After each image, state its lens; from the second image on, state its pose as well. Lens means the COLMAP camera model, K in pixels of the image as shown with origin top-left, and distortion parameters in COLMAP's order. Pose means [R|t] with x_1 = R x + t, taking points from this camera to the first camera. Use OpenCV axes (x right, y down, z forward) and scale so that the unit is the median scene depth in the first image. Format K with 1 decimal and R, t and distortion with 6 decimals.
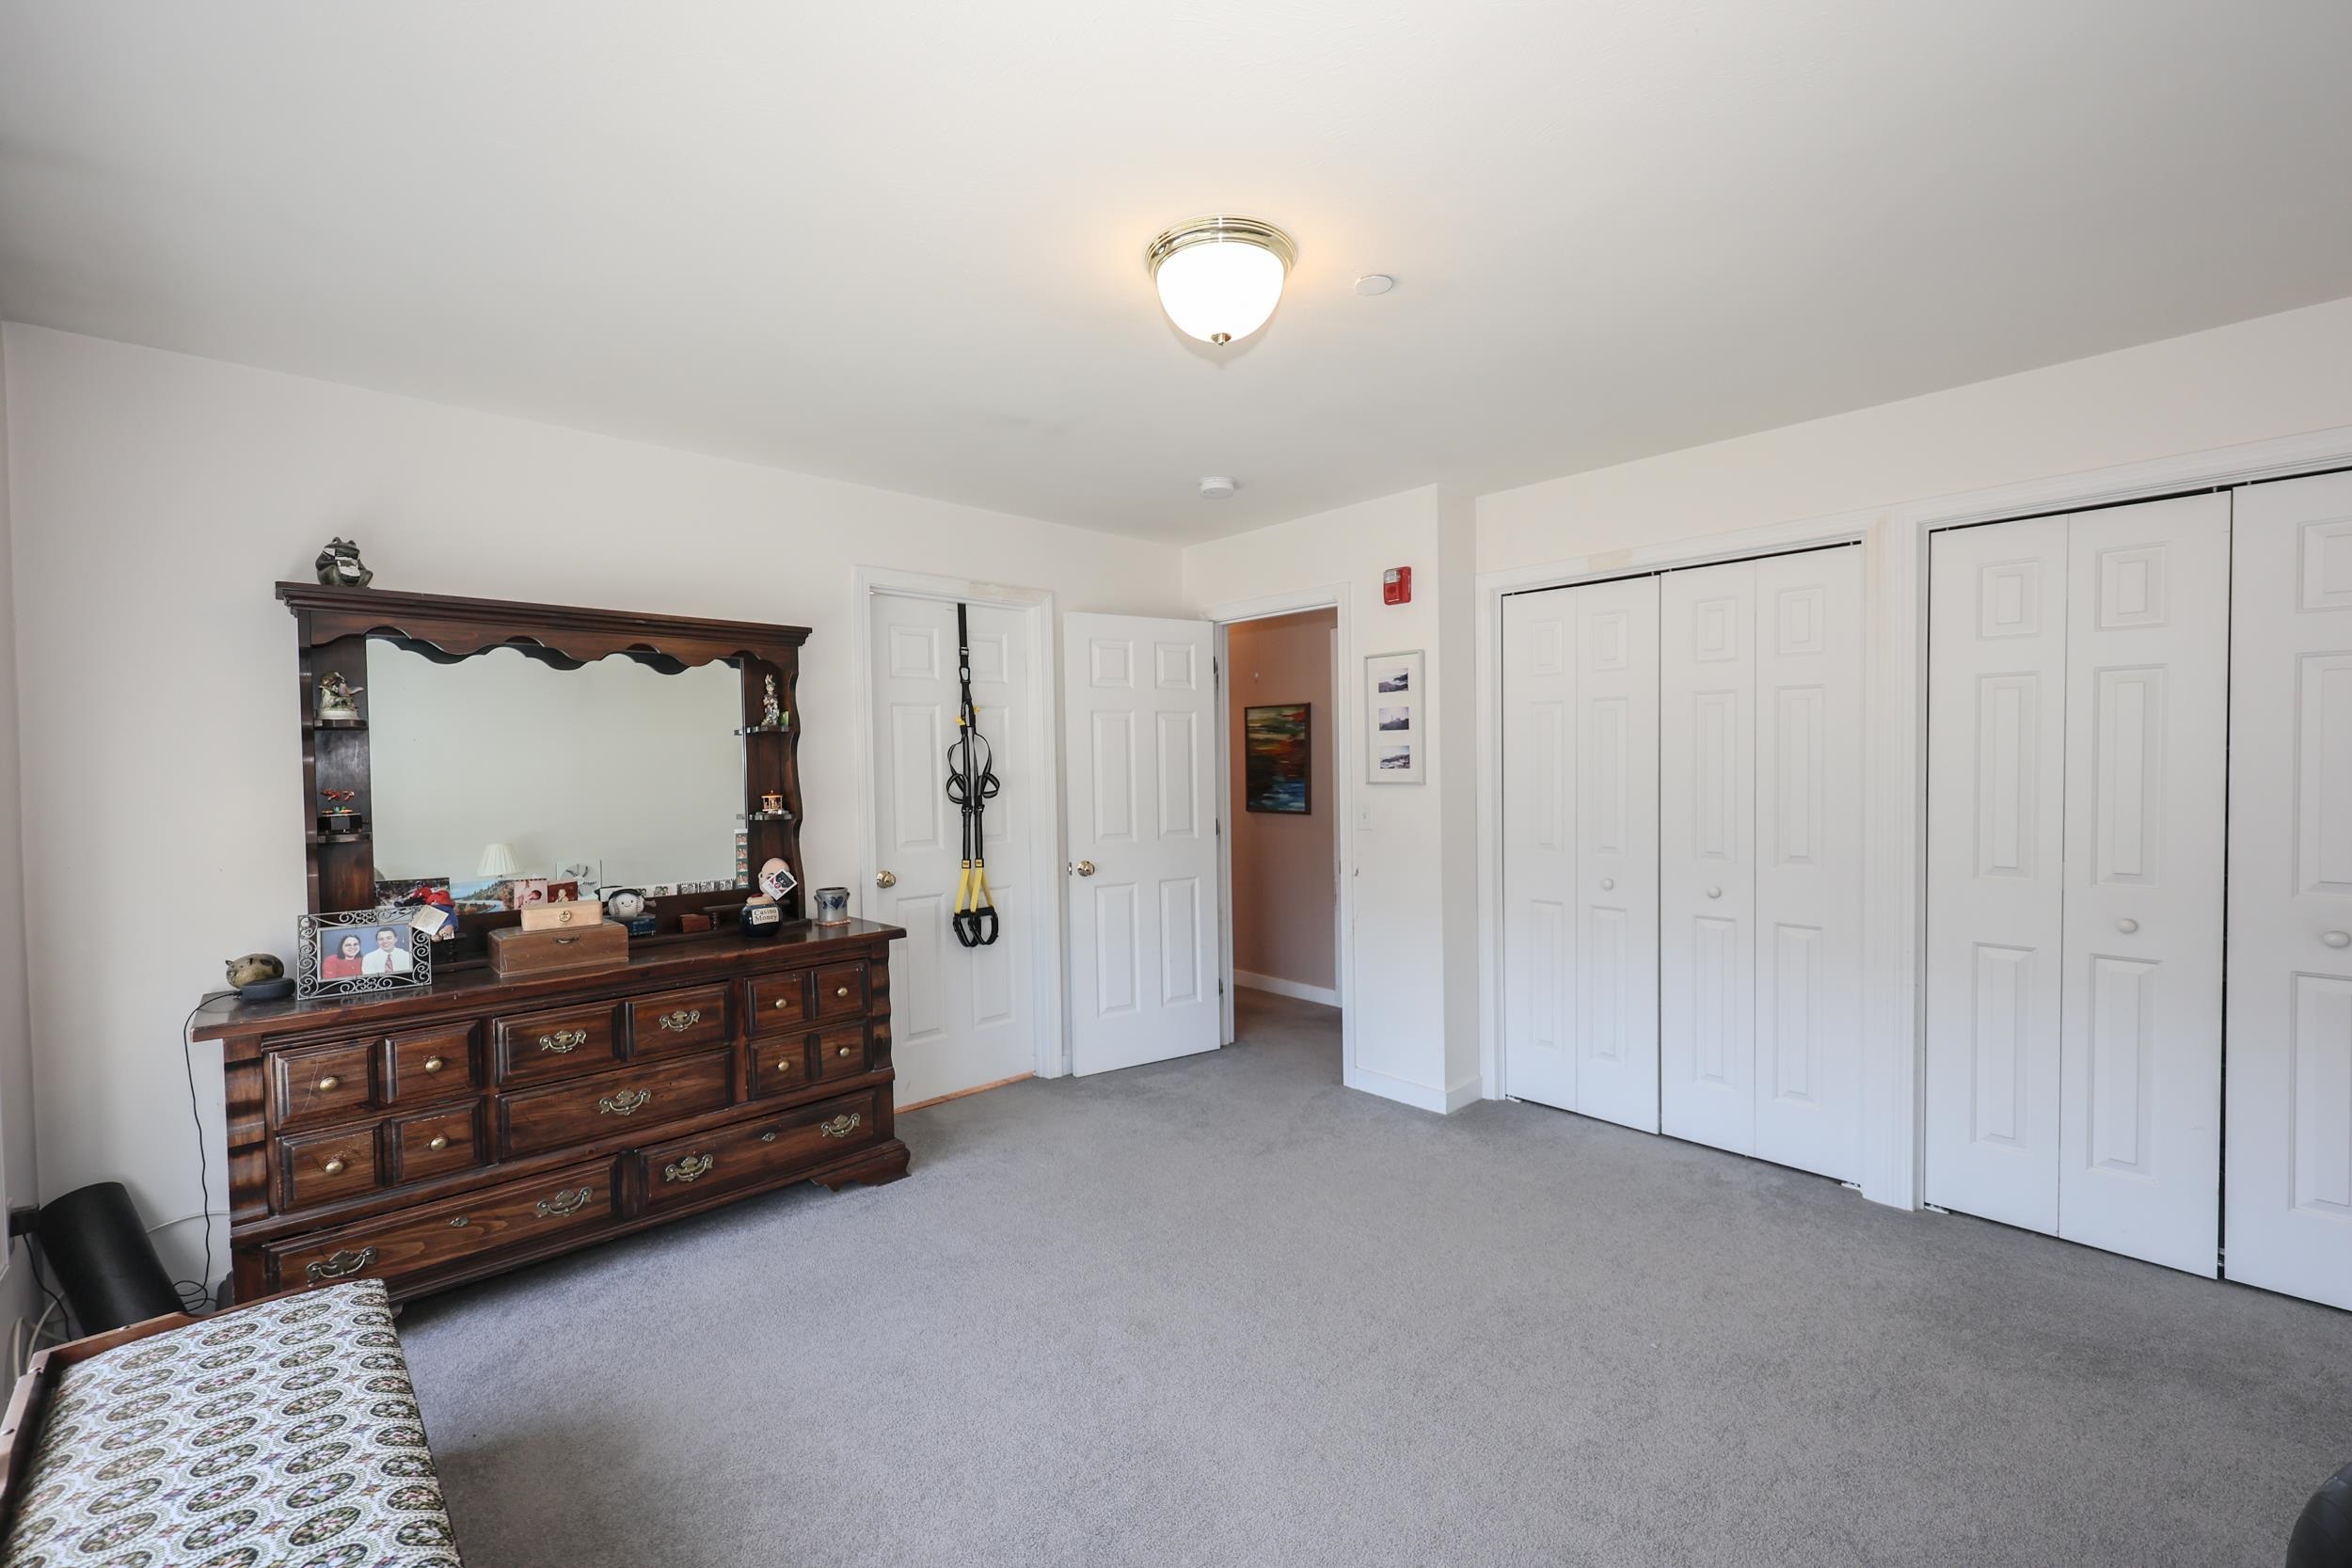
lens RADIAL K [[961.9, 0, 1173.6], [0, 961.9, 782.5], [0, 0, 1]] dist [-0.000262, 0.000226]
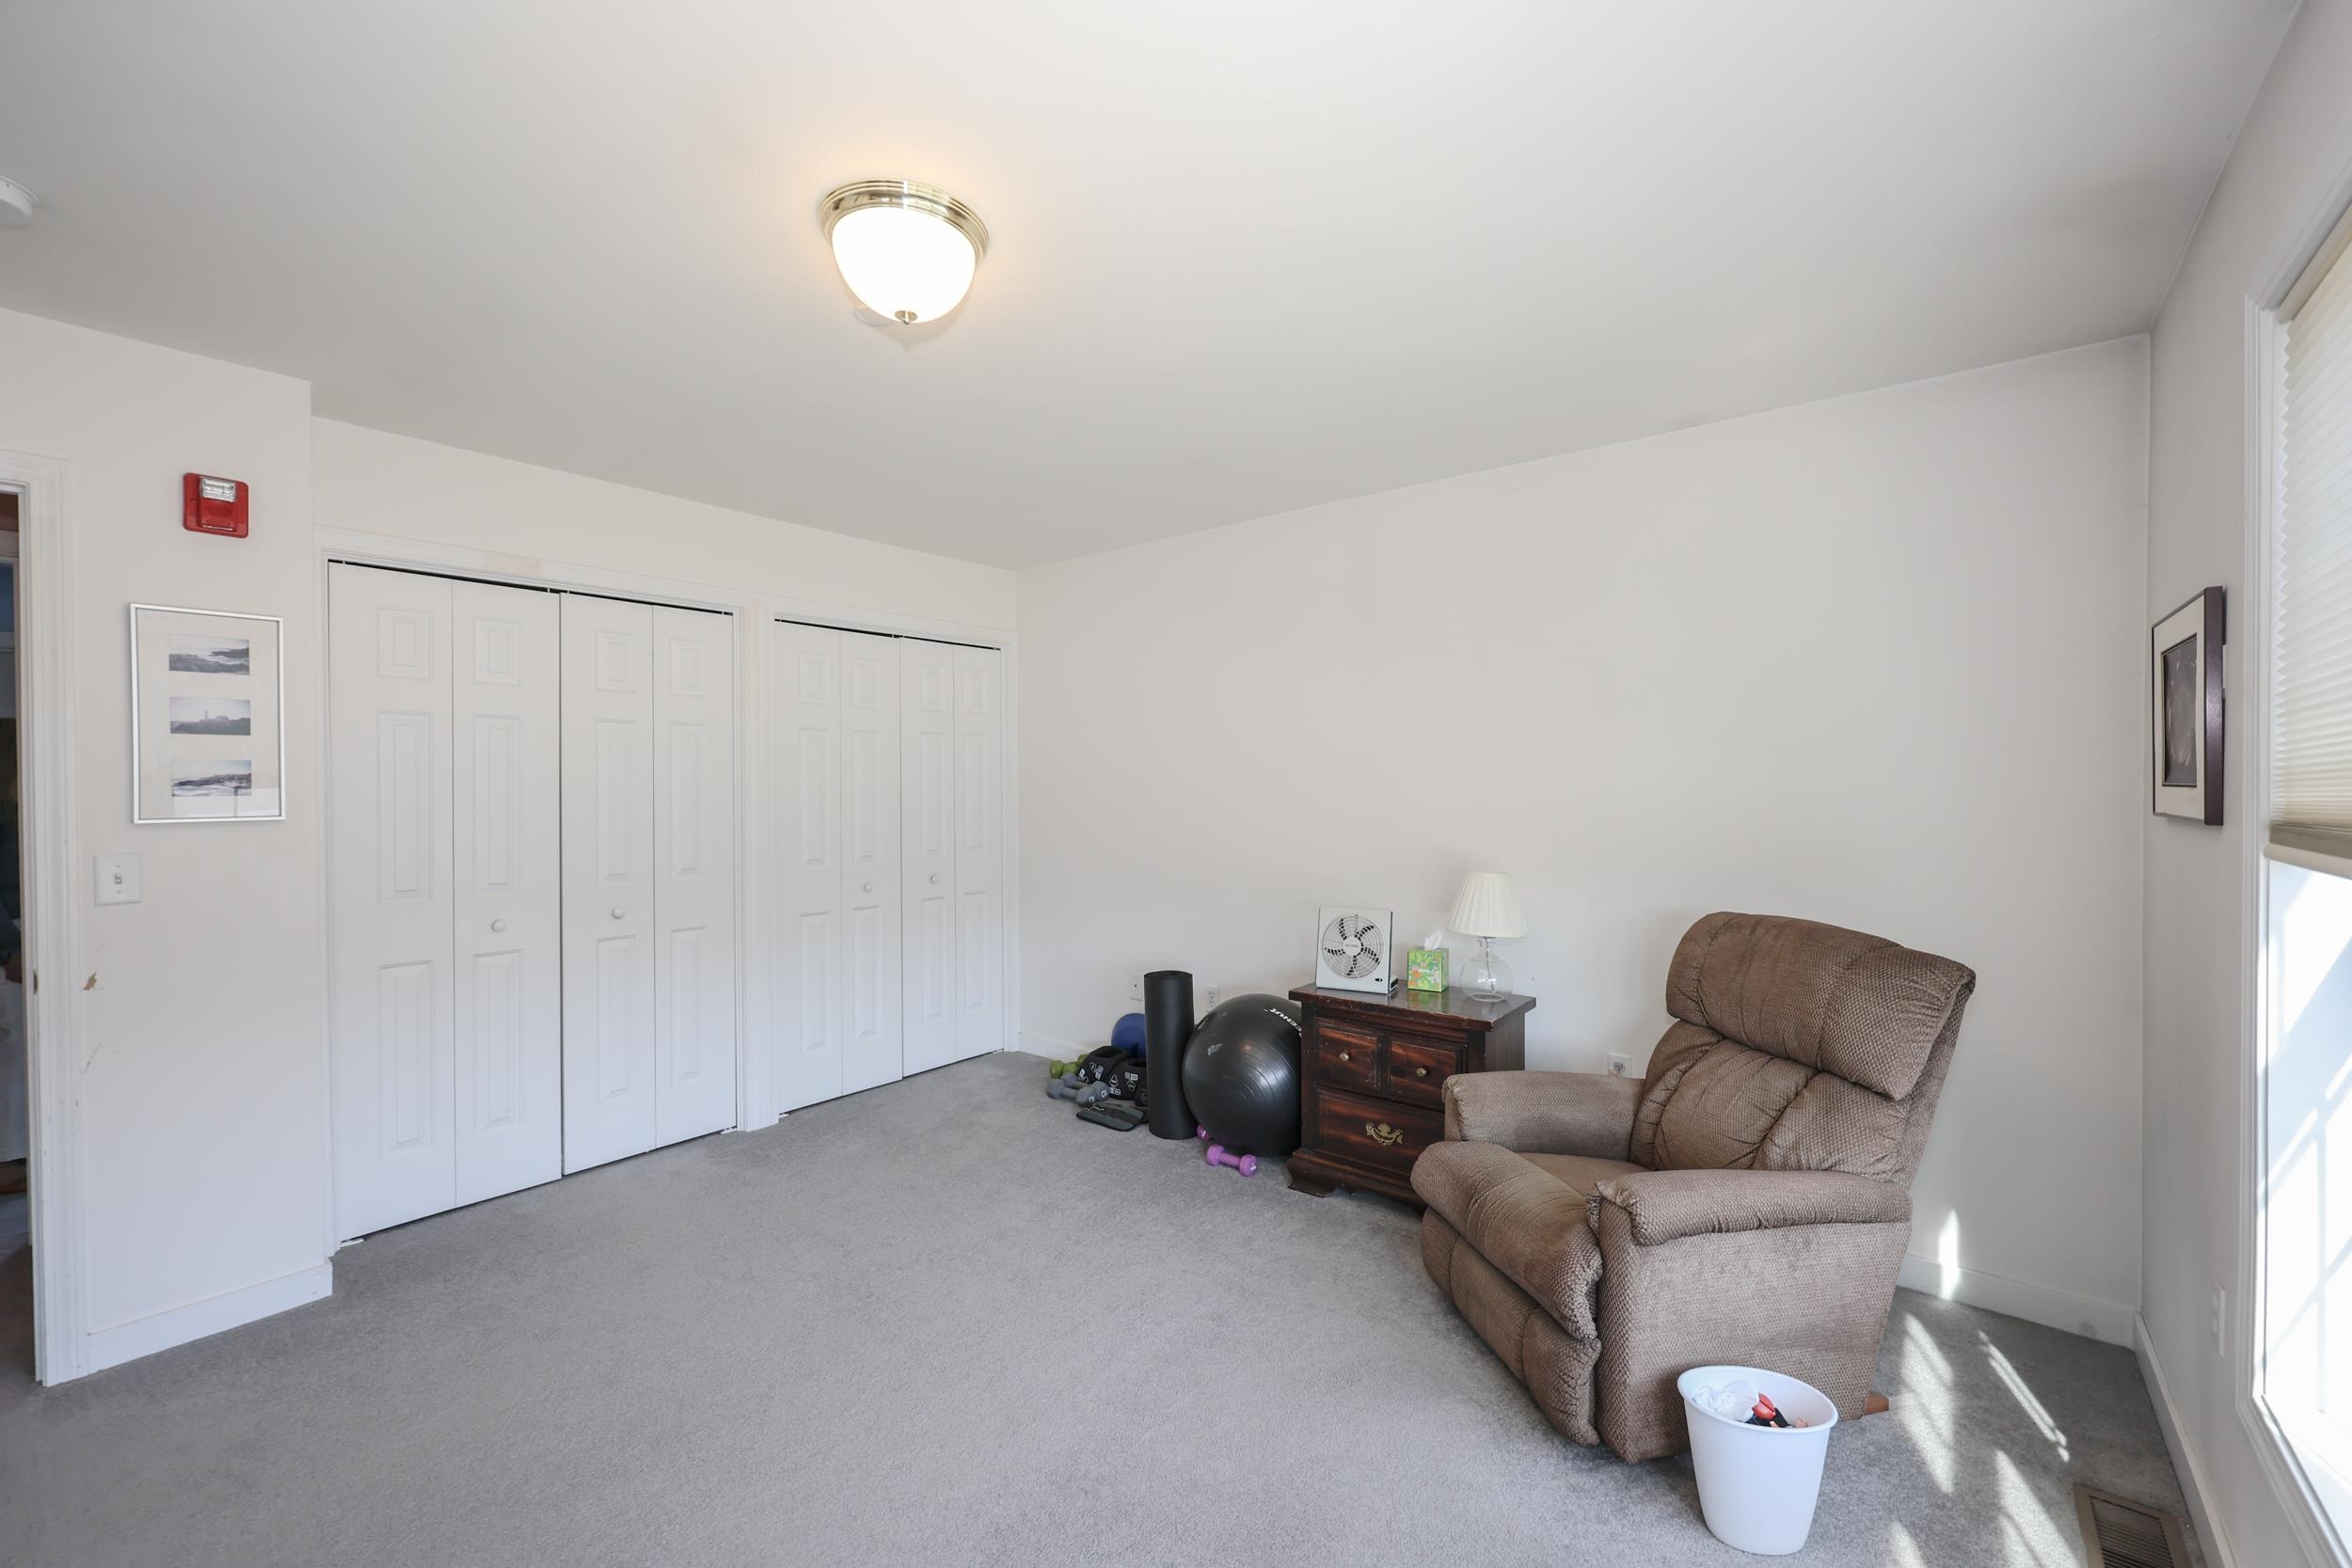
lens RADIAL K [[961.9, 0, 1122.4], [0, 961.9, 786.7], [0, 0, 1]] dist [-0.000262, 0.000226]
pose [[-0.108663, 0.009427, 0.994034, -0.466138], [0.025487, 0.999653, -0.006694, -0.001150], [-0.993752, 0.024608, -0.108866, 0.494910]]
